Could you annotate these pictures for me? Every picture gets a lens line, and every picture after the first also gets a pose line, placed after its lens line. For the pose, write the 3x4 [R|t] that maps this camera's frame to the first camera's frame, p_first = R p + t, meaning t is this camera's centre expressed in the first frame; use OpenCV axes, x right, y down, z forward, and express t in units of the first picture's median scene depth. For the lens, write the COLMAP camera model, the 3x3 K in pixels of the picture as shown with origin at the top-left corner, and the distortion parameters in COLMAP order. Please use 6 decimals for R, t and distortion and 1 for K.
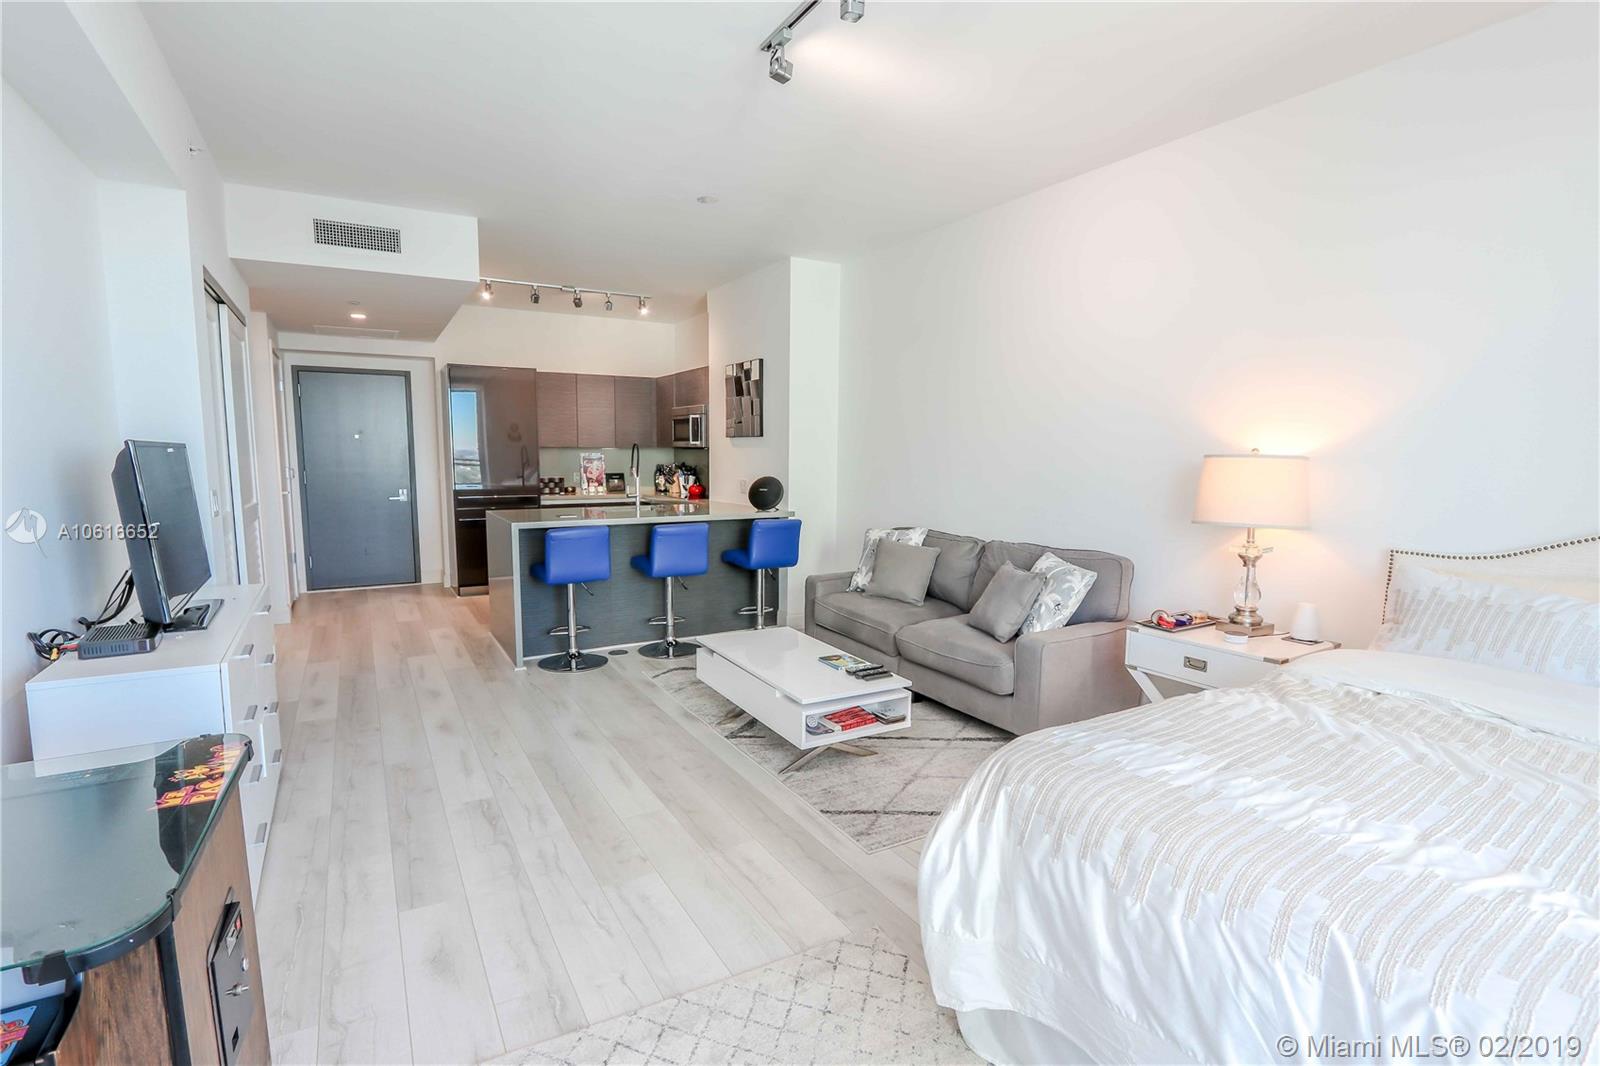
lens RADIAL K [[745.3, 0, 767.1], [0, 745.3, 534.7], [0, 0, 1]] dist [-0.004756, -0.000338]
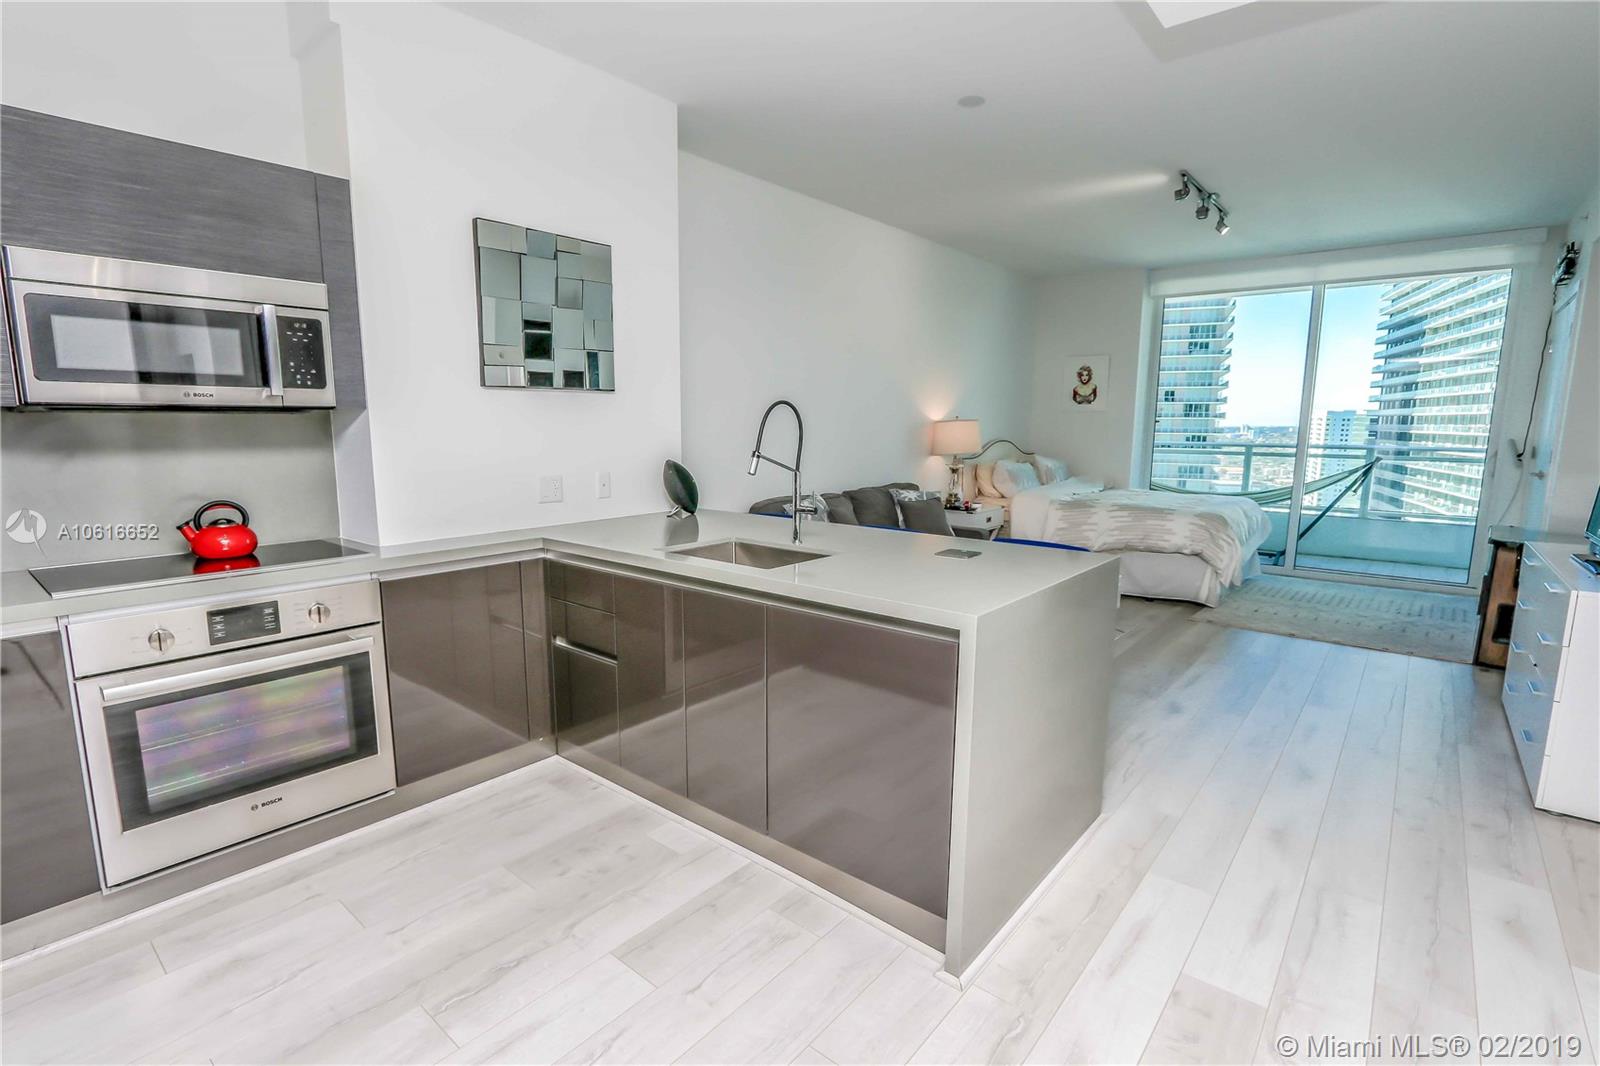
lens RADIAL K [[759.3, 0, 782.7], [0, 759.3, 542.4], [0, 0, 1]] dist [-0.014355, -0.000212]
pose [[-0.353313, -0.151675, 0.923128, -0.477832], [0.102154, 0.974613, 0.199232, -0.099206], [-0.929911, 0.164692, -0.328849, 0.885520]]
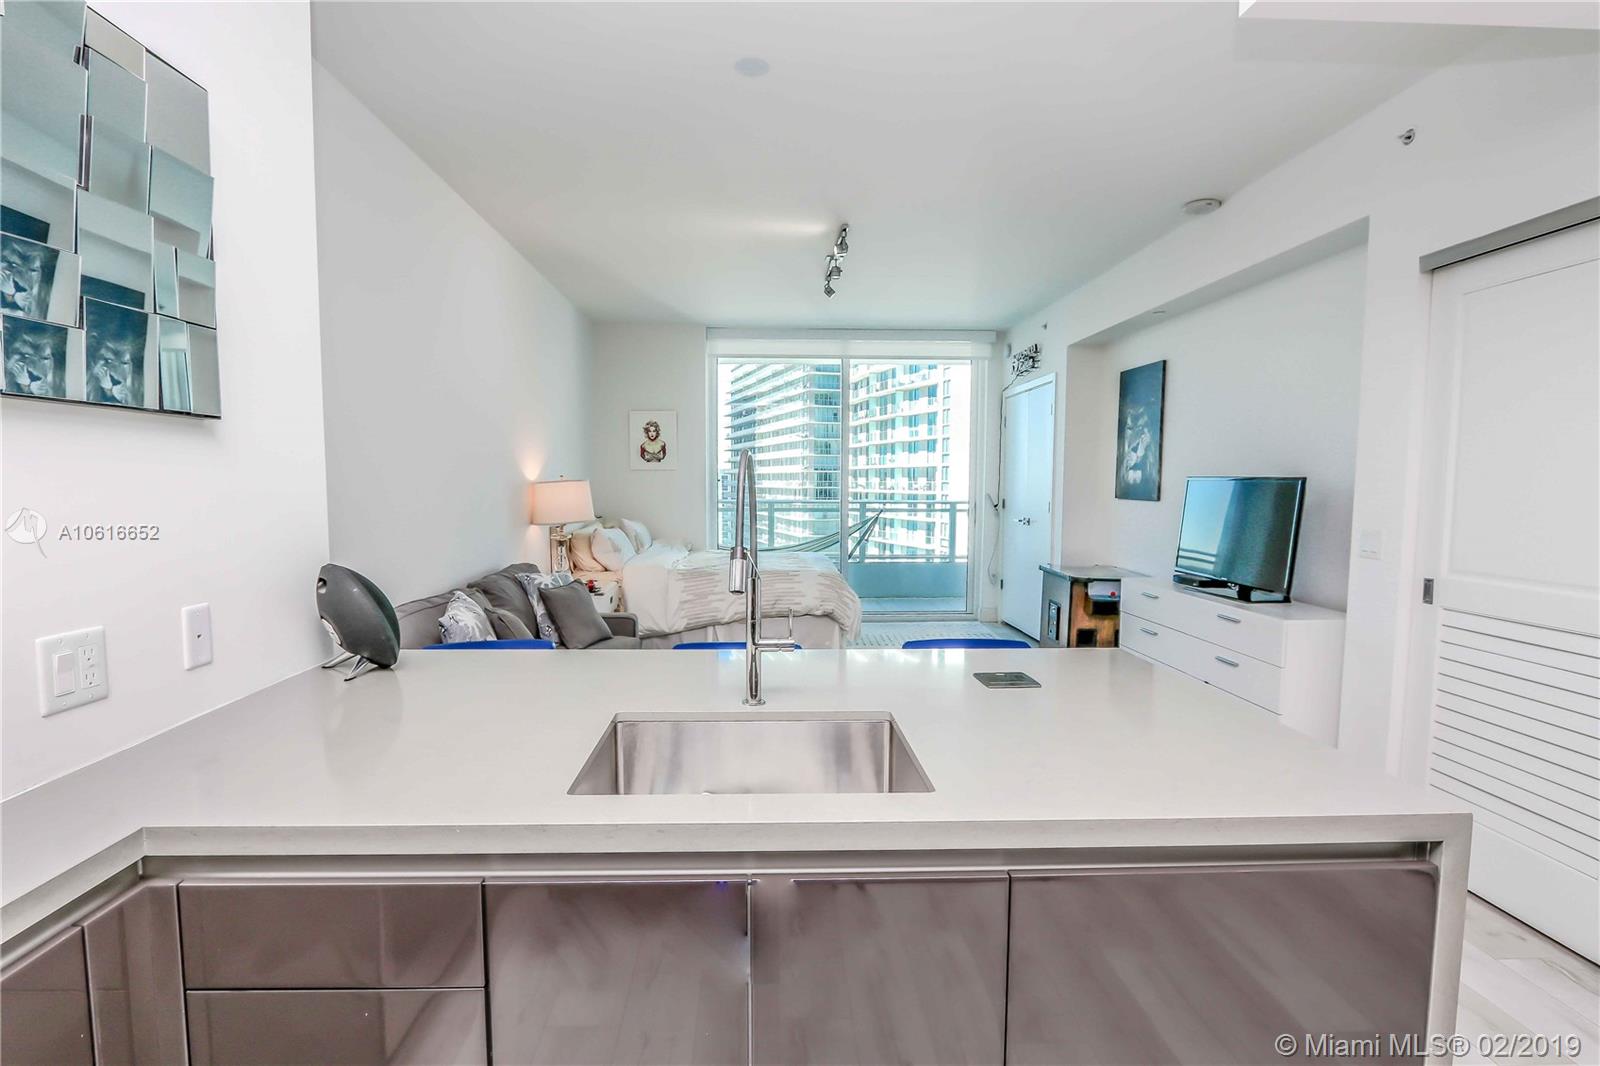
lens RADIAL K [[775.6, 0, 781.1], [0, 775.6, 537.4], [0, 0, 1]] dist [0.000084, 0.000047]
pose [[-0.889705, -0.039181, 0.454851, -0.234729], [0.046136, 0.983493, 0.174964, -0.105475], [-0.454198, 0.176651, -0.873212, 0.929643]]
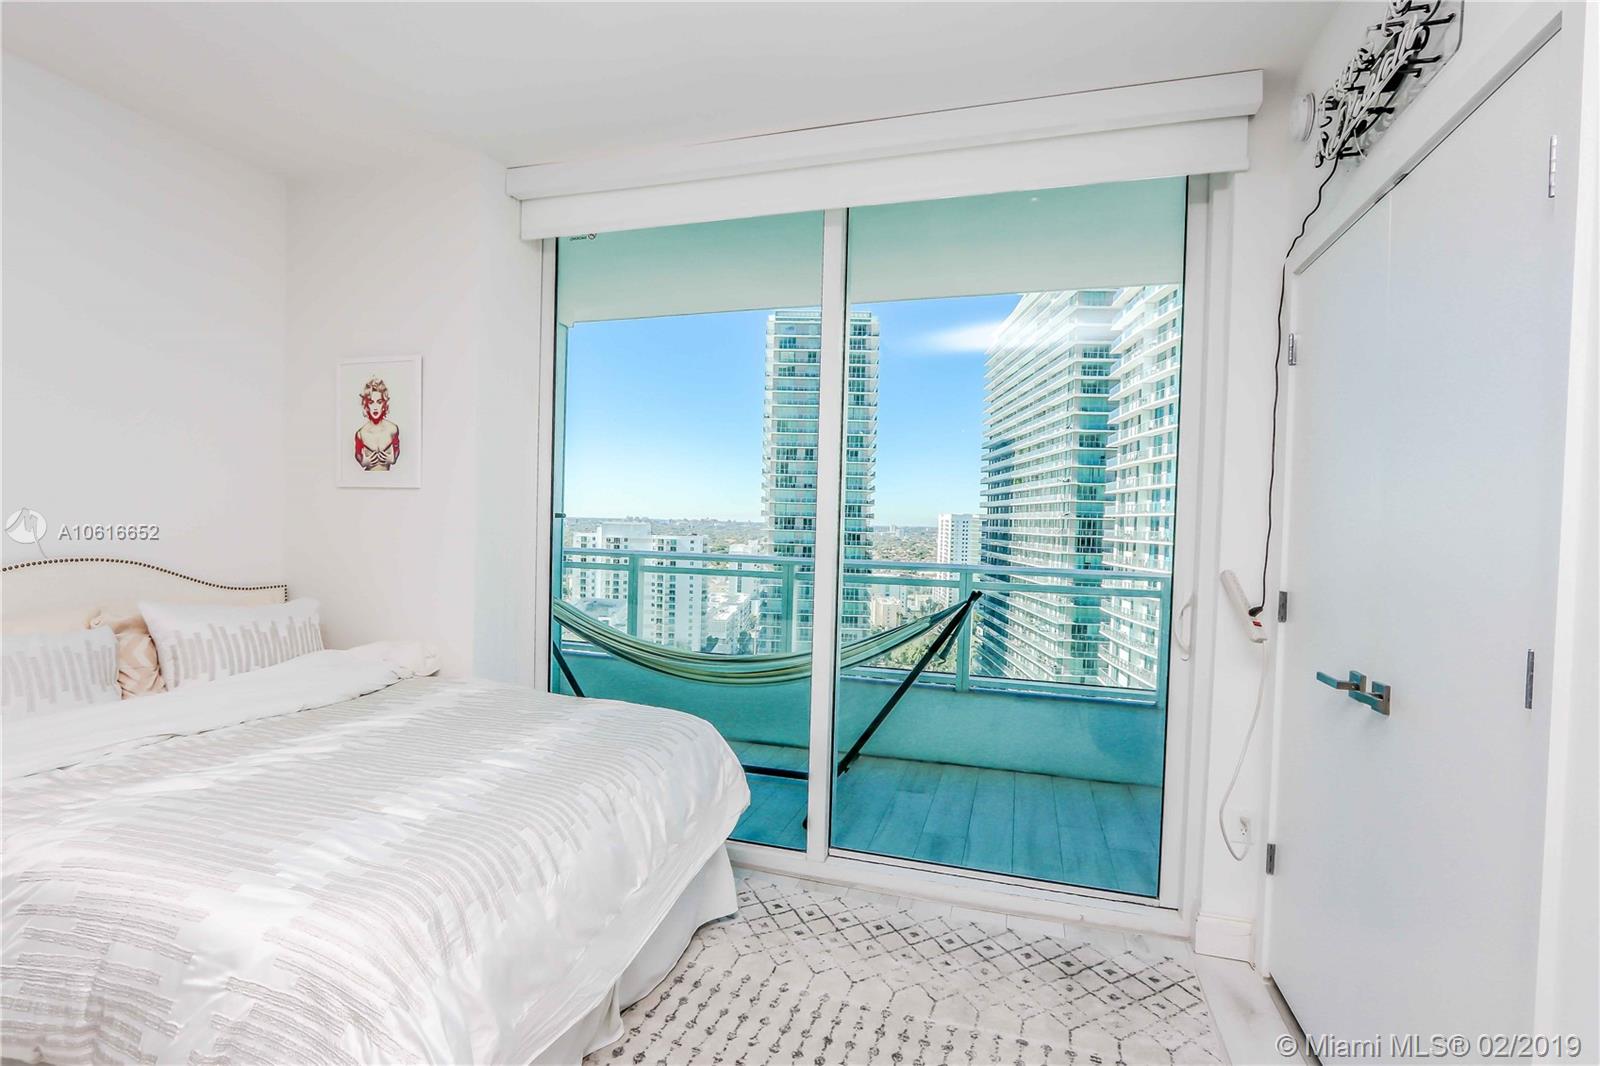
lens RADIAL K [[759.3, 0, 782.7], [0, 759.3, 542.4], [0, 0, 1]] dist [-0.014355, -0.000212]
pose [[-0.688857, -0.042114, 0.723673, -0.113758], [0.054145, 0.992533, 0.109301, -0.029627], [-0.722872, 0.114476, -0.681433, 0.267688]]
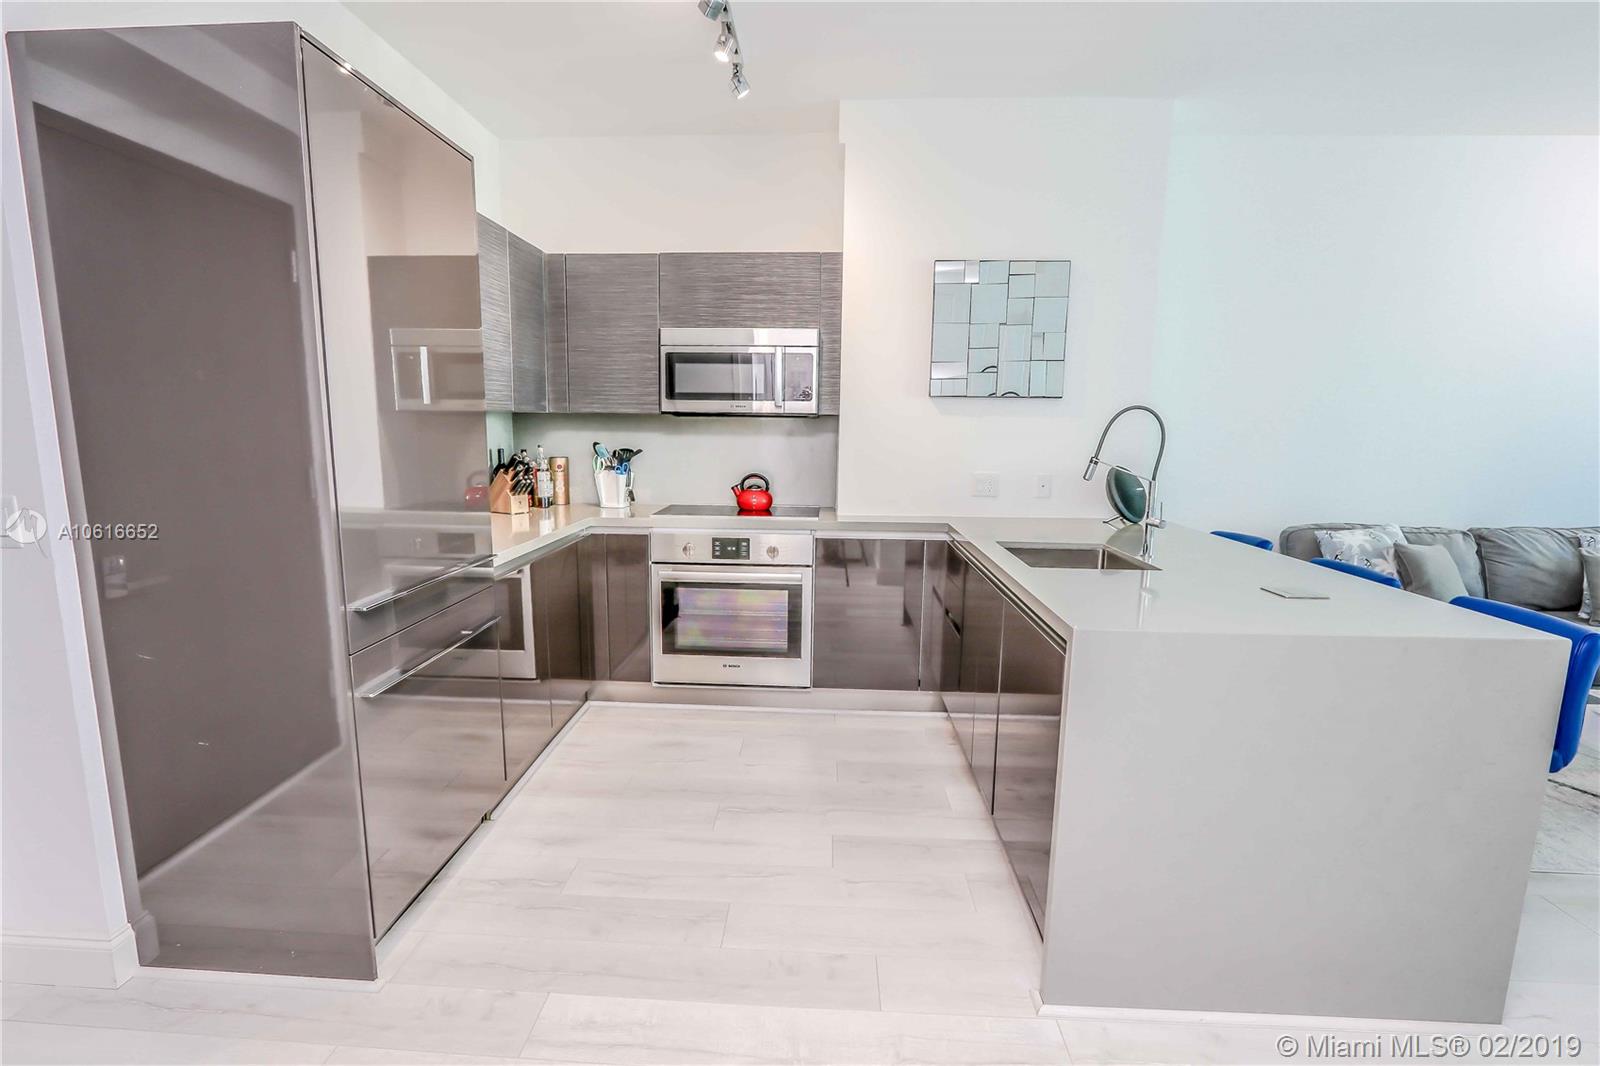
lens RADIAL K [[759.3, 0, 782.7], [0, 759.3, 542.4], [0, 0, 1]] dist [-0.014355, -0.000212]
pose [[0.535177, -0.132585, 0.834270, -0.514350], [0.088298, 0.990976, 0.100848, -0.080337], [-0.840113, 0.019693, 0.542054, 0.705116]]
